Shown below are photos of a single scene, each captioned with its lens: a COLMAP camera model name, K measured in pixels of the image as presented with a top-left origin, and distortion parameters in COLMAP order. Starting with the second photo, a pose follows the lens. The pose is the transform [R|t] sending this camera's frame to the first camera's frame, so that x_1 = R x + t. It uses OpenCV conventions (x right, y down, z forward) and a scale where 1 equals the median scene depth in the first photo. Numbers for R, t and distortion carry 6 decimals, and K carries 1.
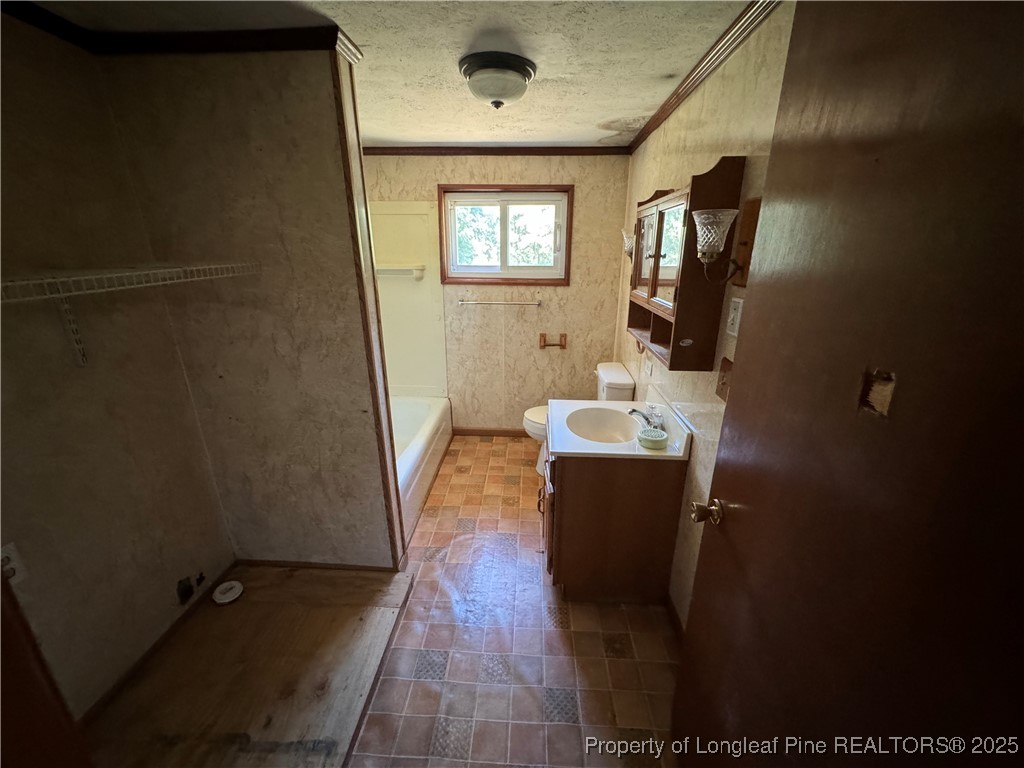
lens RADIAL K [[410.0, 0, 512.7], [0, 410.0, 382.6], [0, 0, 1]] dist [-0.000061, -0.000375]
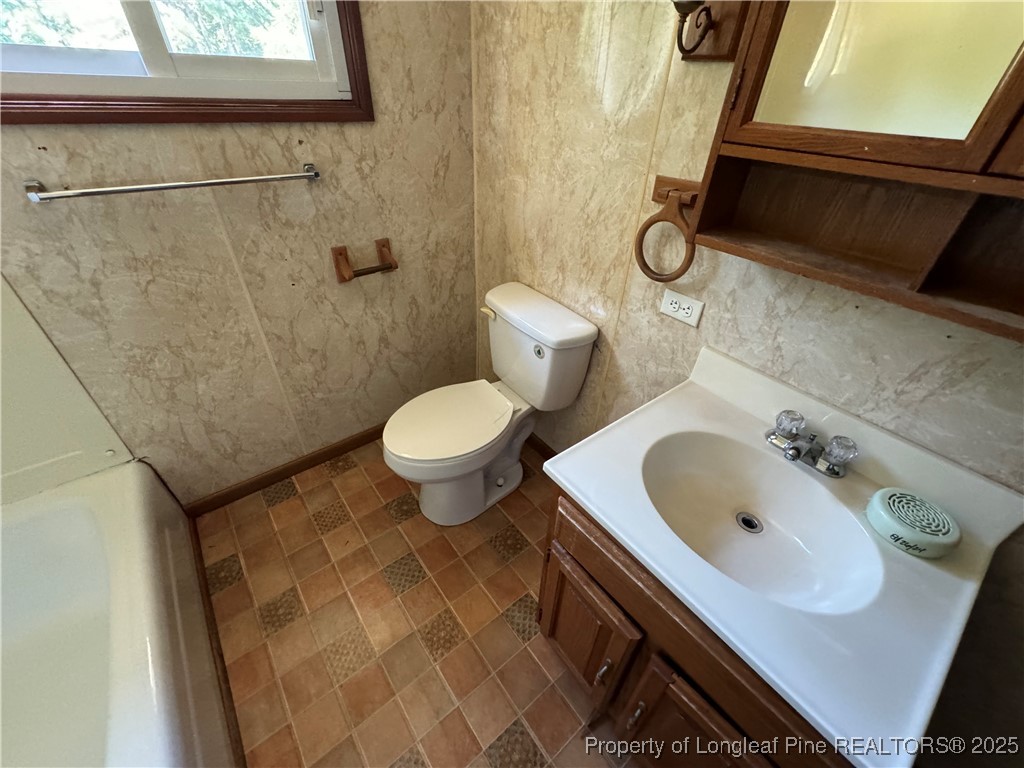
lens RADIAL K [[410.0, 0, 514.3], [0, 410.0, 381.7], [0, 0, 1]] dist [-0.000061, -0.000375]
pose [[0.749014, -0.372128, 0.548178, -0.078417], [0.175049, 0.909119, 0.377970, -0.121263], [-0.639012, -0.187147, 0.746083, 0.521995]]
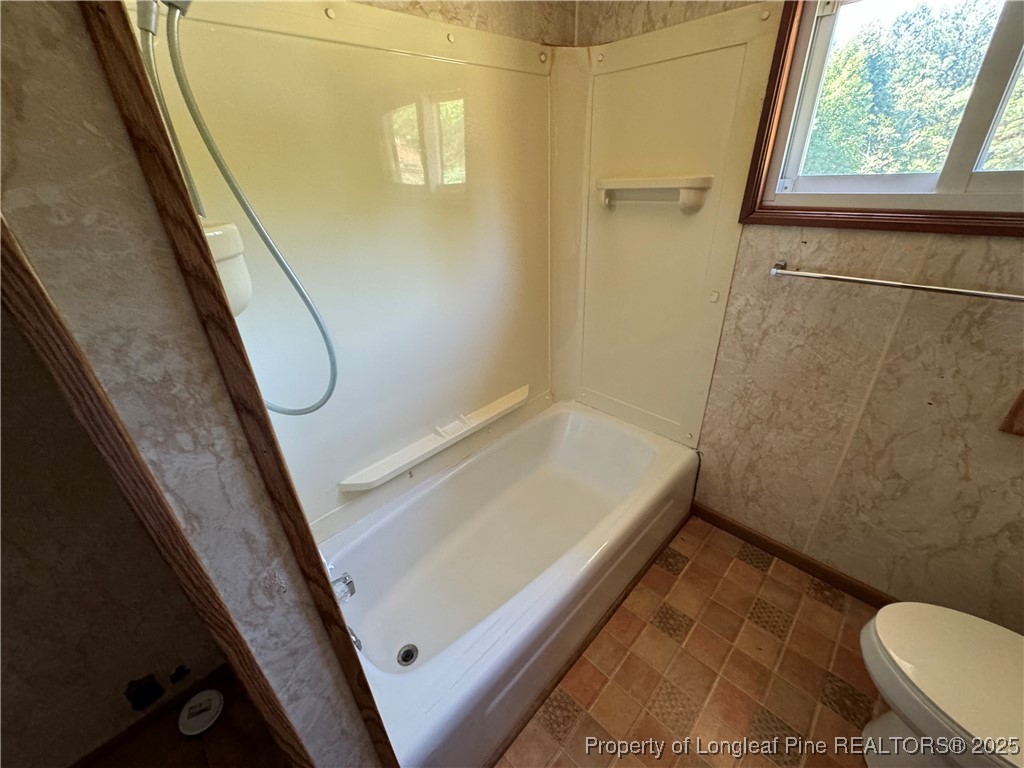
lens RADIAL K [[410.0, 0, 514.4], [0, 410.0, 381.4], [0, 0, 1]] dist [-0.000061, -0.000375]
pose [[0.745404, 0.270793, -0.609134, -0.039178], [-0.174597, 0.961183, 0.213642, -0.124874], [0.643342, -0.052896, 0.763750, 0.484471]]
